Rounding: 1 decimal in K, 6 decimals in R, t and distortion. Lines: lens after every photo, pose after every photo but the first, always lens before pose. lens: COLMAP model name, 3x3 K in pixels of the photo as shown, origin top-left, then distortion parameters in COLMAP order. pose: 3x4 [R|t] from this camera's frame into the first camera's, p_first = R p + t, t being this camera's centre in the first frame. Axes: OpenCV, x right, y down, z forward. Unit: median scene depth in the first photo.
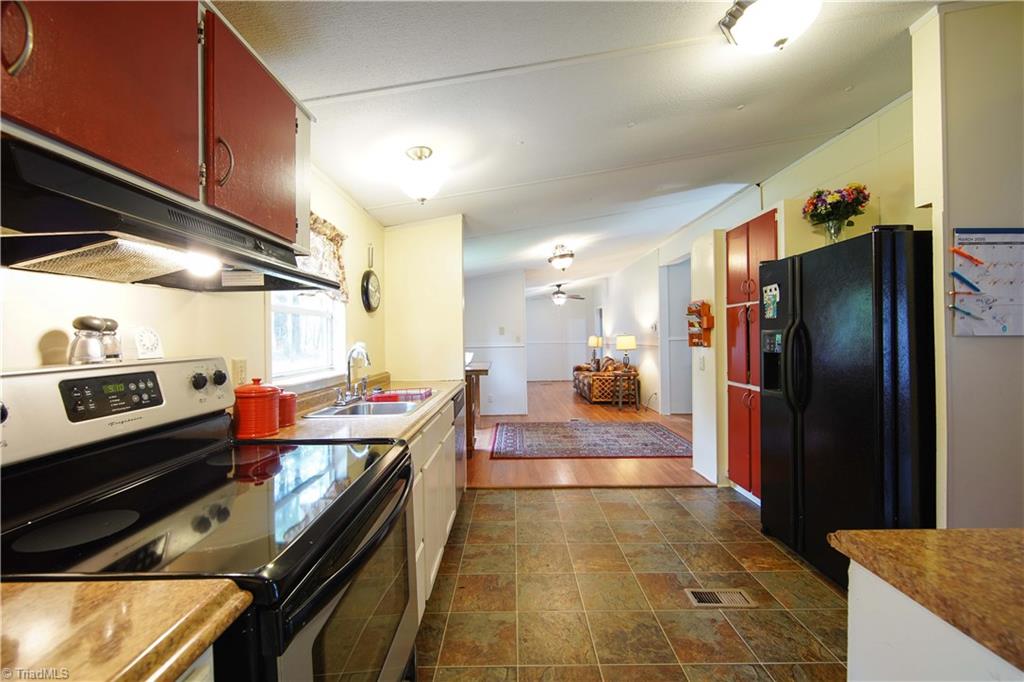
lens RADIAL K [[409.0, 0, 513.9], [0, 409.0, 339.8], [0, 0, 1]] dist [-0.003649, -0.000636]
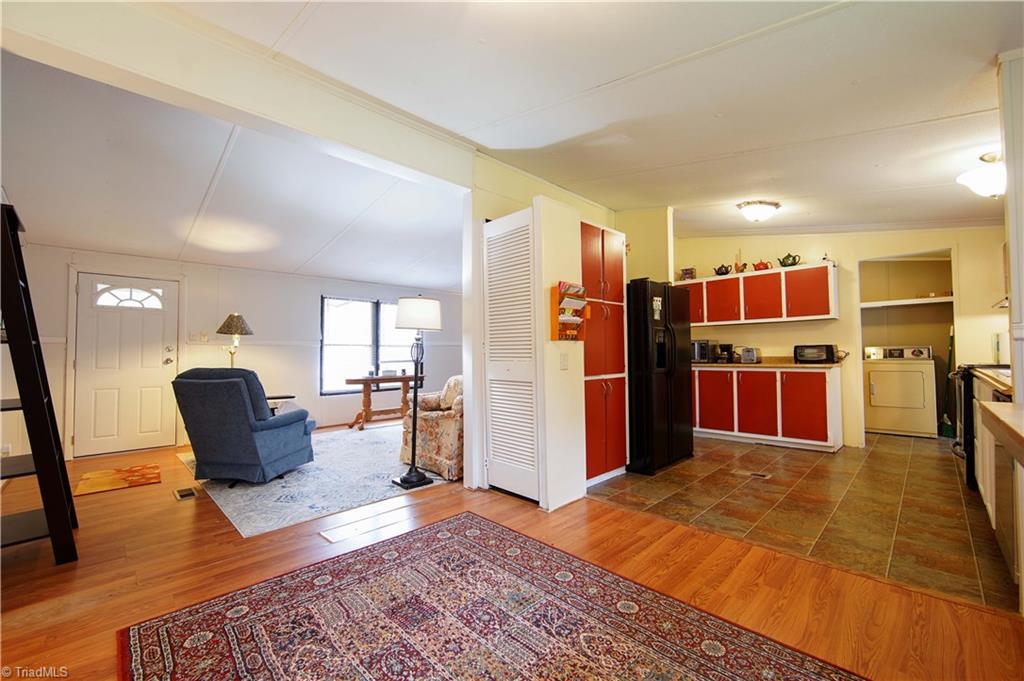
lens RADIAL K [[414.2, 0, 514.6], [0, 414.2, 341.6], [0, 0, 1]] dist [-0.009530, 0.000744]
pose [[-0.694095, 0.035833, 0.718991, -0.037490], [0.021264, 0.999345, -0.029279, 0.026240], [-0.719569, -0.005034, -0.694403, 1.067667]]
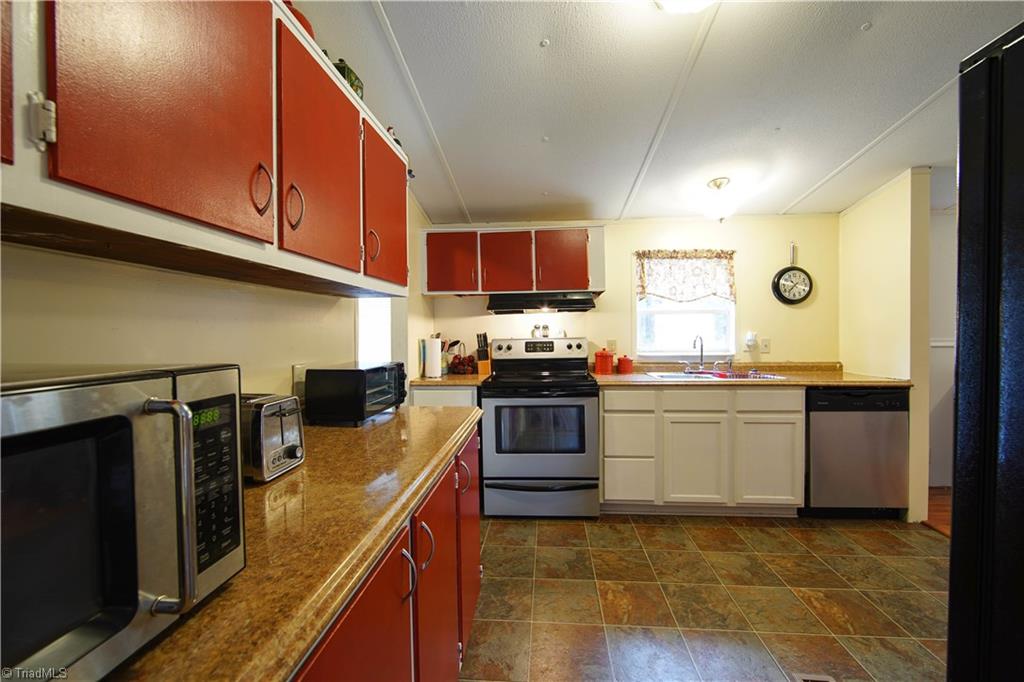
lens RADIAL K [[409.0, 0, 512.3], [0, 409.0, 339.1], [0, 0, 1]] dist [-0.003649, -0.000636]
pose [[-0.093185, 0.024899, -0.995337, 0.426769], [0.008194, 0.999673, 0.024240, -0.003298], [0.995615, -0.005897, -0.093358, 0.185644]]
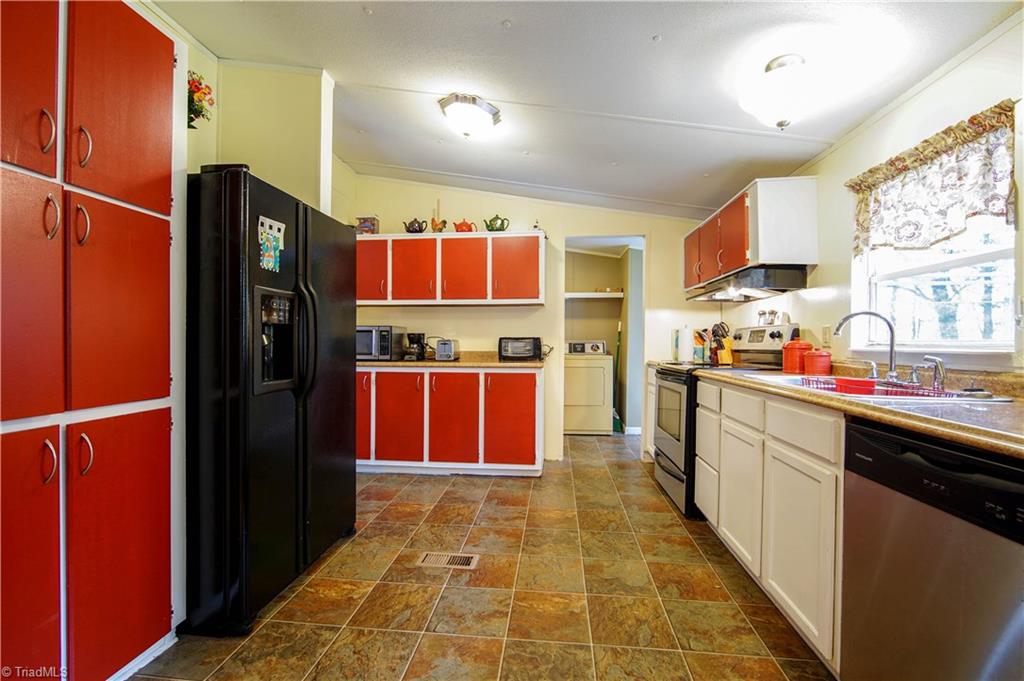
lens RADIAL K [[414.2, 0, 513.9], [0, 414.2, 341.6], [0, 0, 1]] dist [-0.009530, 0.000744]
pose [[-0.994363, 0.002772, 0.105996, 0.079011], [0.003231, 0.999986, 0.004160, 0.025772], [-0.105983, 0.004479, -0.994358, 0.712688]]
